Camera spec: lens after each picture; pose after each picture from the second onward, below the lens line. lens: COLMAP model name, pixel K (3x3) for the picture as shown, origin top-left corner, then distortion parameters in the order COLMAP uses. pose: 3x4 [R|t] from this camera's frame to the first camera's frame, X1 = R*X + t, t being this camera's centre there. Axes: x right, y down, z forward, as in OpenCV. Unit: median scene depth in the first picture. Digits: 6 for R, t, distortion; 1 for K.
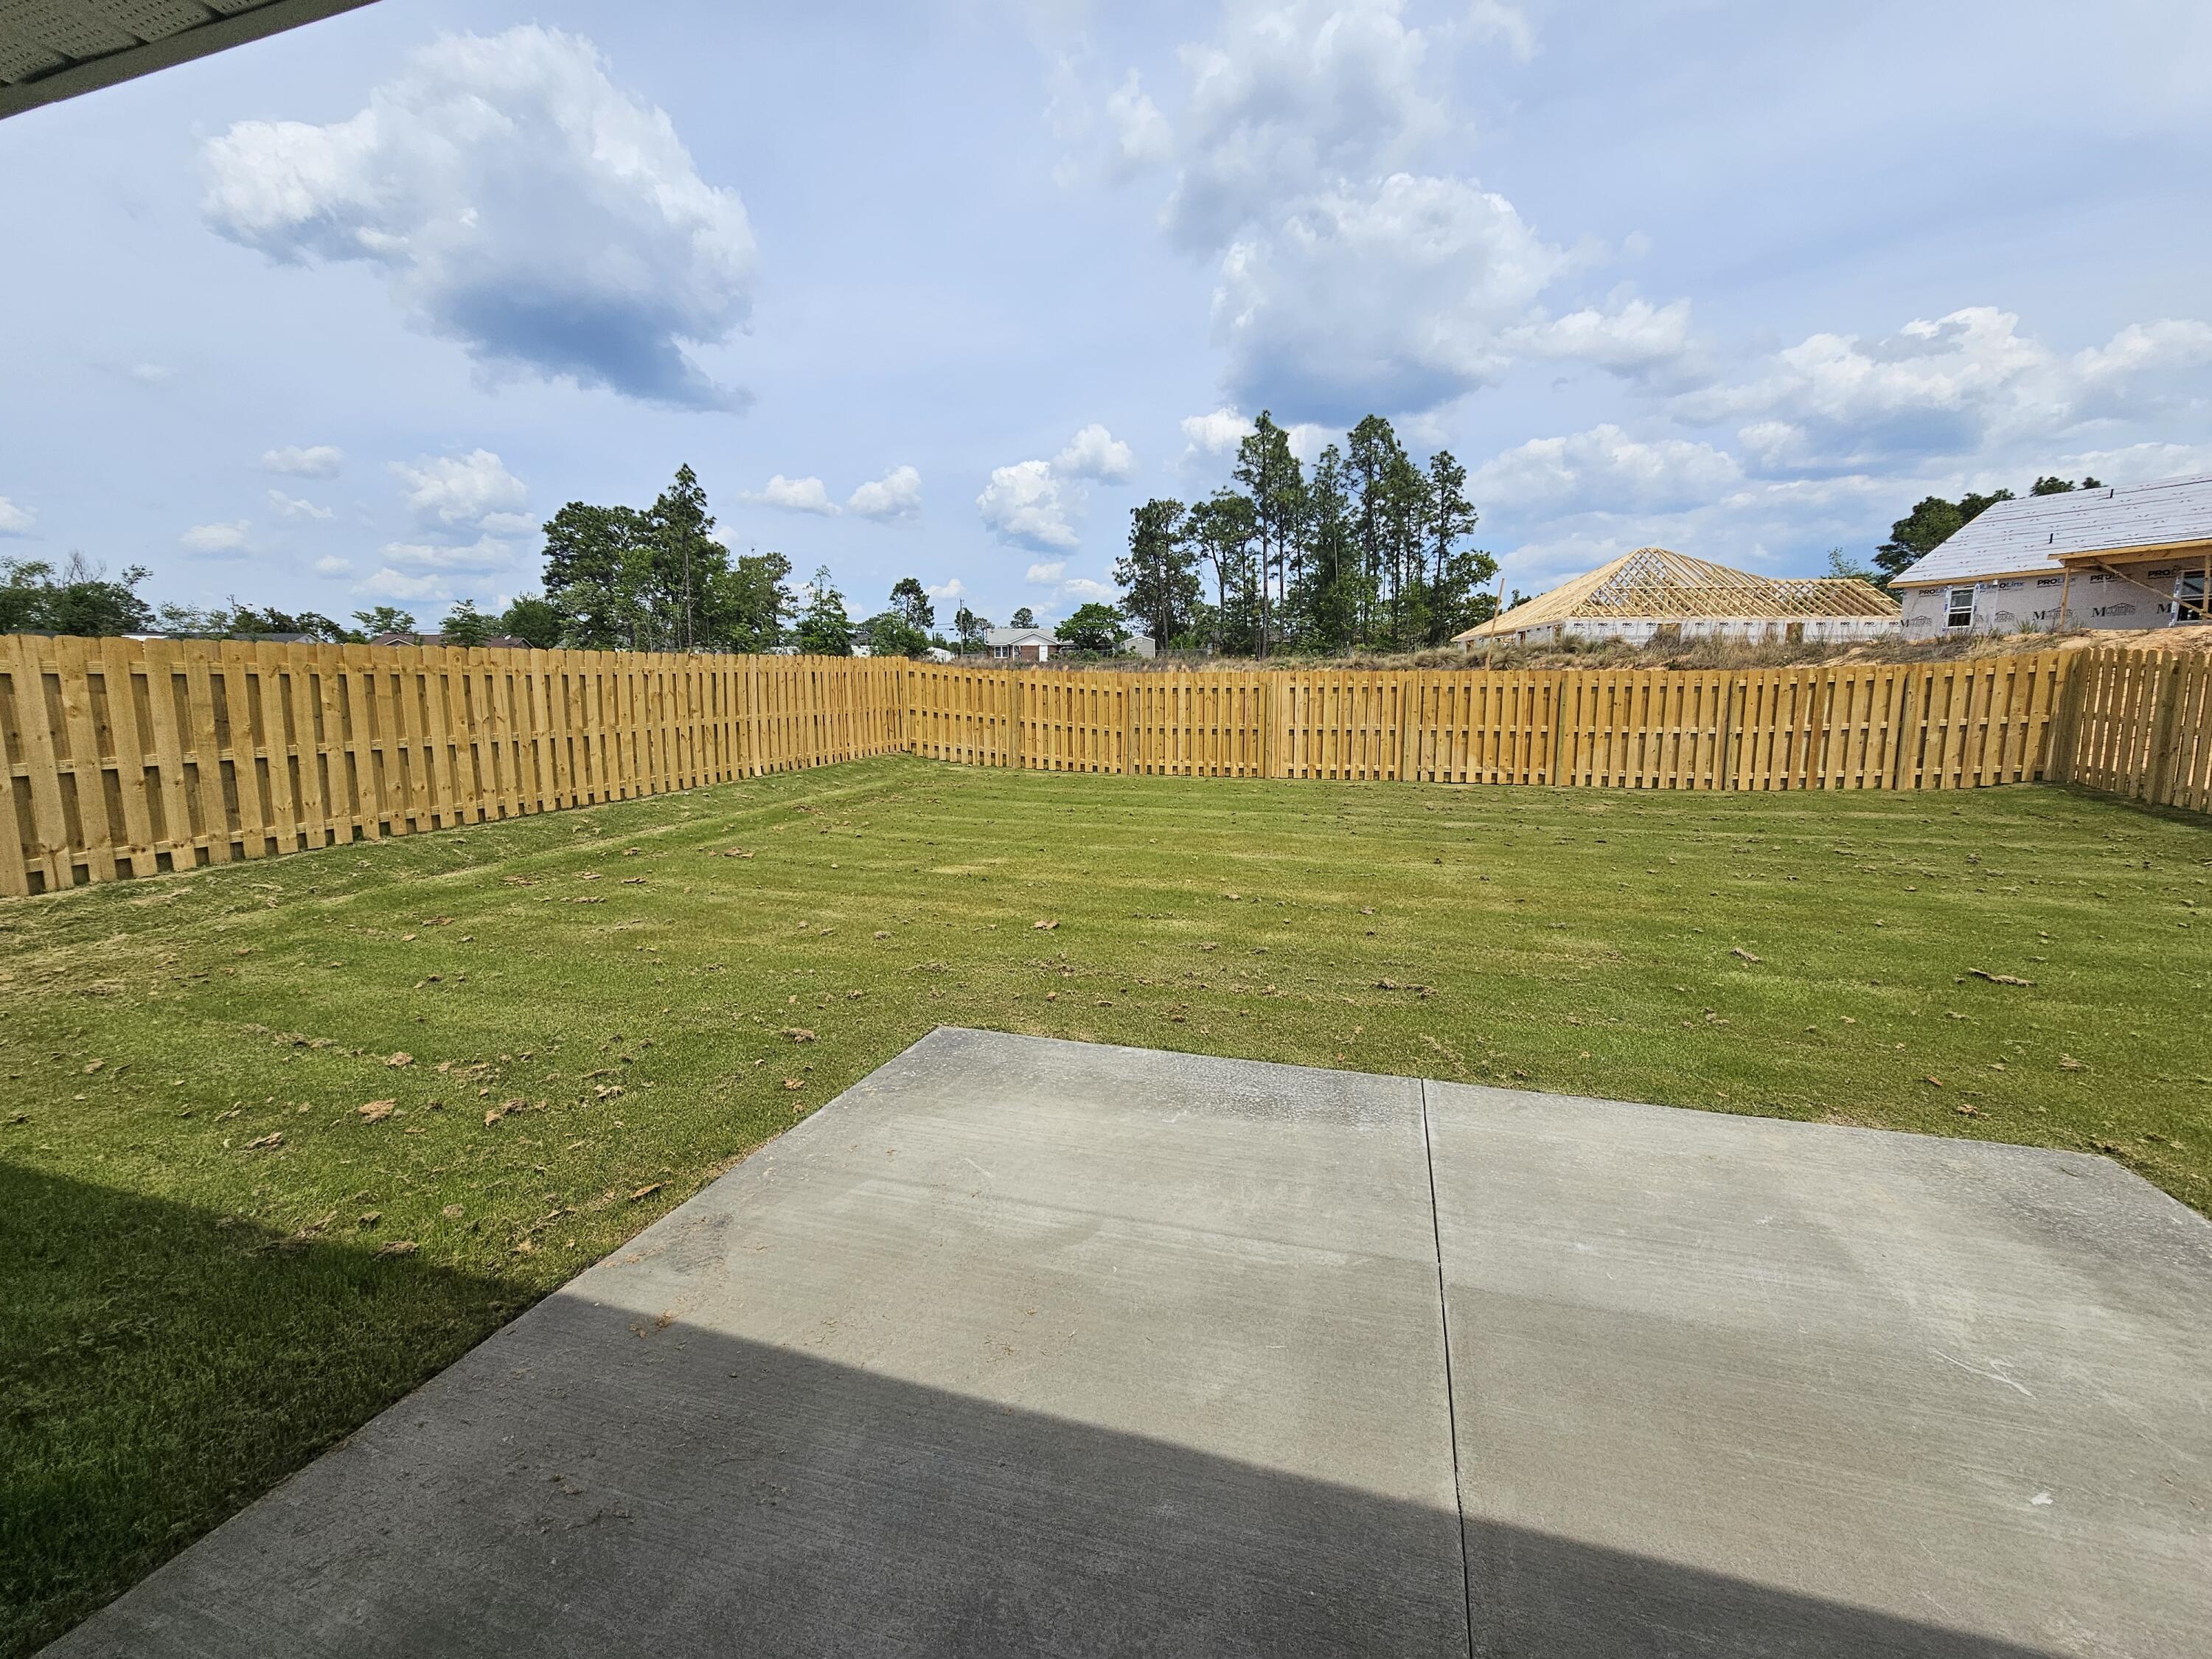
lens RADIAL K [[897.1, 0, 1102.7], [0, 897.1, 816.1], [0, 0, 1]] dist [-0.003578, 0.000337]
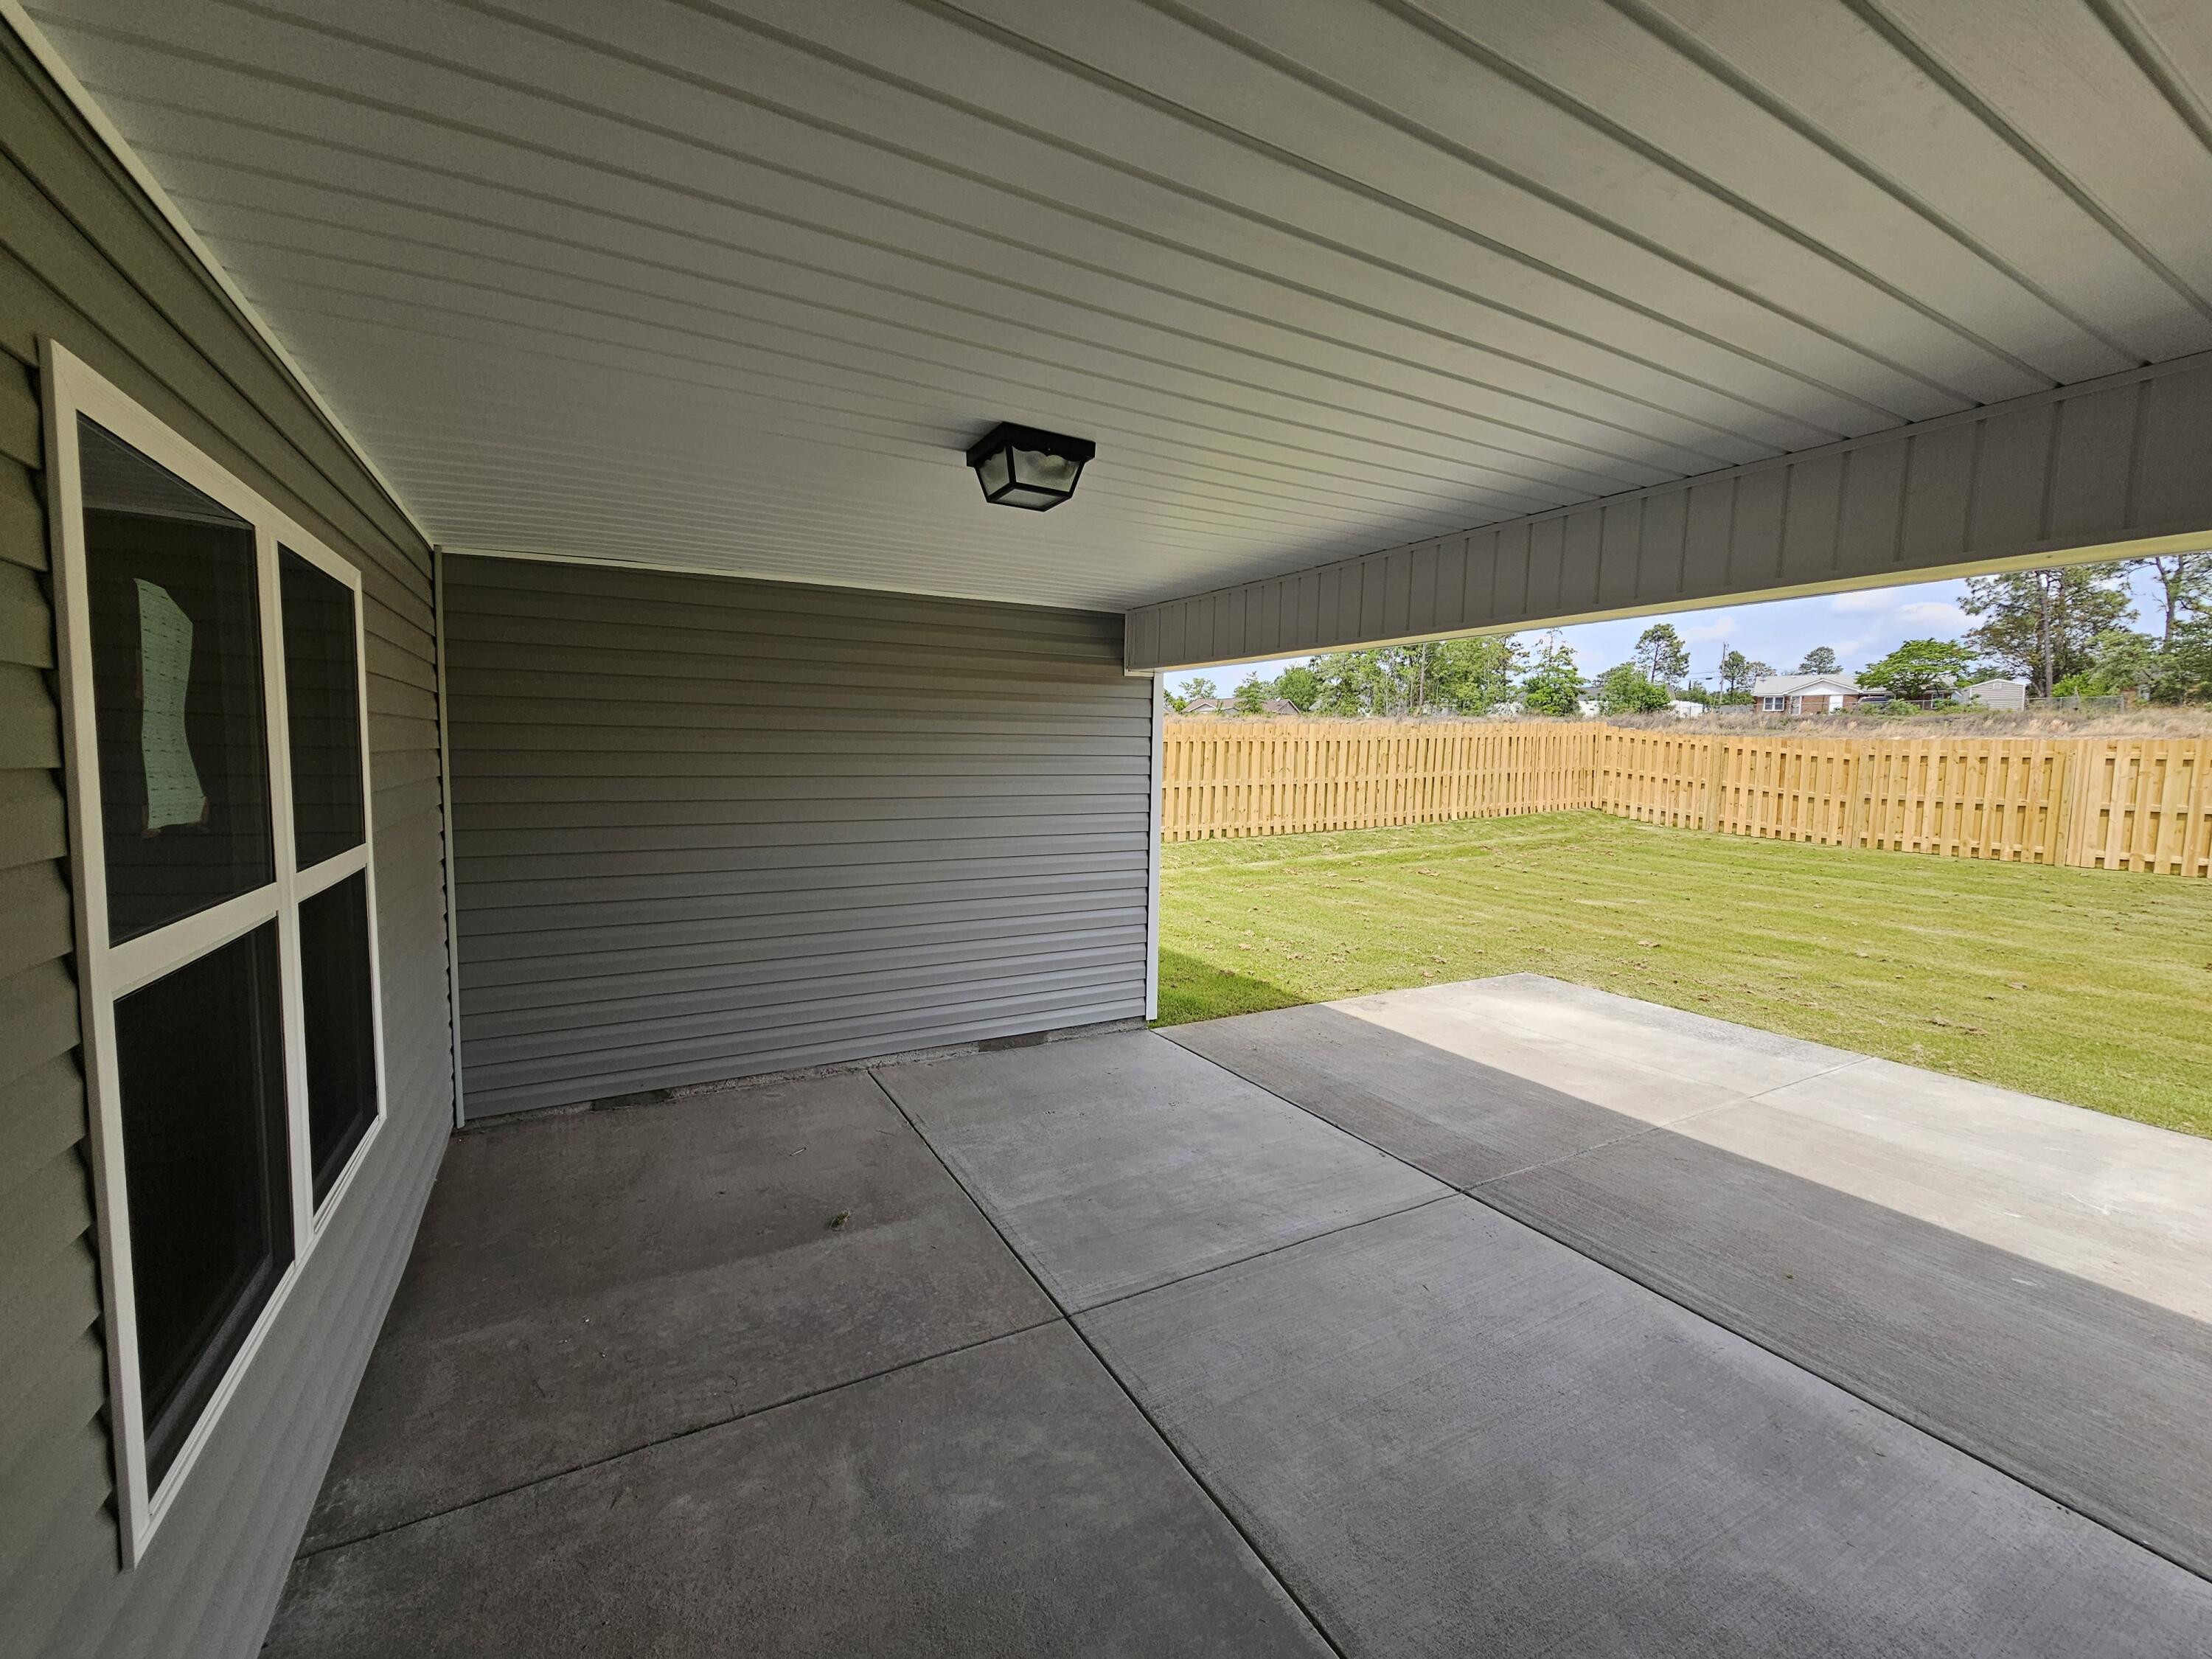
lens RADIAL K [[897.1, 0, 1130.7], [0, 897.1, 822.8], [0, 0, 1]] dist [-0.003578, 0.000337]
pose [[0.740713, 0.069940, -0.668171, 0.111611], [-0.104610, 0.994442, -0.011875, 0.020352], [0.663627, 0.078693, 0.743913, -0.217843]]
